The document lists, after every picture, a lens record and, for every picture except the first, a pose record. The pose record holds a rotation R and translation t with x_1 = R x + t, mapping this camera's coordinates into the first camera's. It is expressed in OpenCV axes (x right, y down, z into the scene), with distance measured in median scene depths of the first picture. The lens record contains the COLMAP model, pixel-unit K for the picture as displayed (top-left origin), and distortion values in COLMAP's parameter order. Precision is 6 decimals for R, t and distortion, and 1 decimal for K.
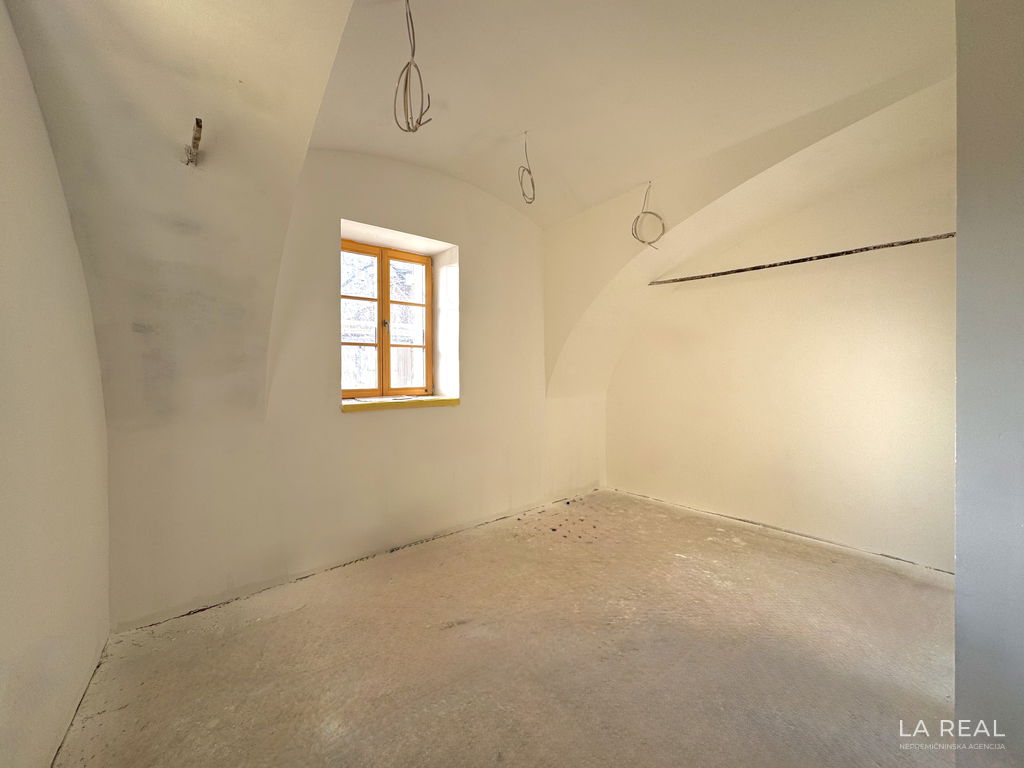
lens RADIAL K [[418.9, 0, 500.3], [0, 418.9, 371.5], [0, 0, 1]] dist [-0.002066, 0.000143]
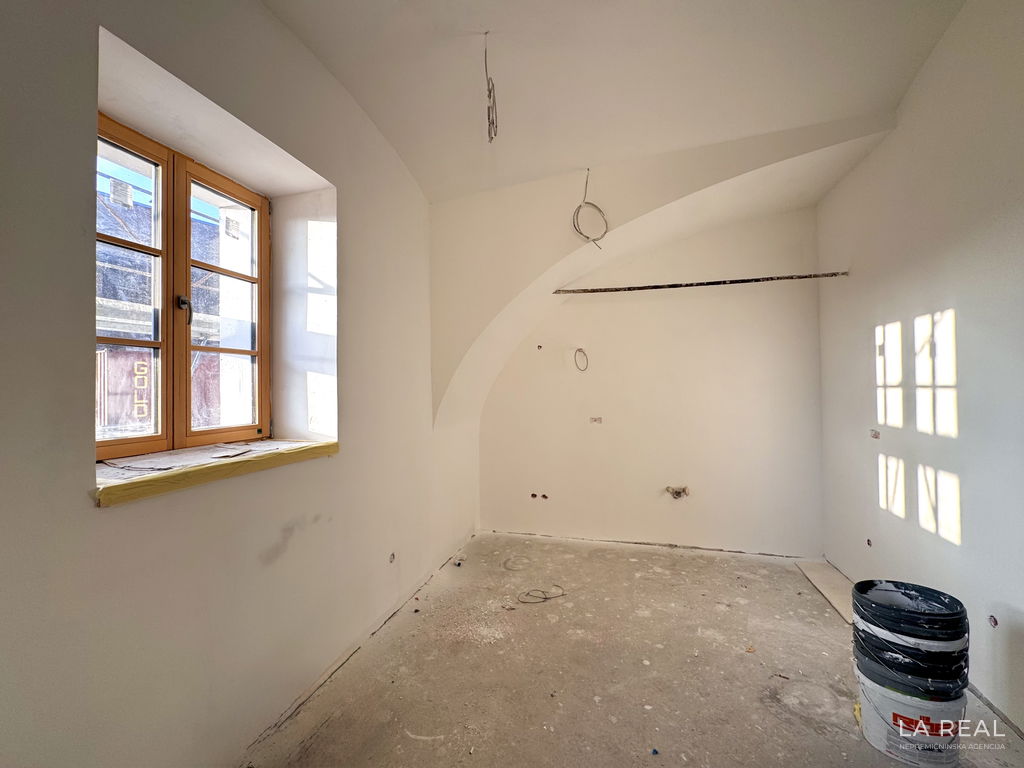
lens RADIAL K [[418.9, 0, 520.9], [0, 418.9, 371.4], [0, 0, 1]] dist [-0.002066, 0.000143]
pose [[0.831780, 0.013693, 0.554936, -0.211443], [0.008143, 0.999287, -0.036862, -0.011370], [-0.555045, 0.035180, 0.831076, 0.353778]]
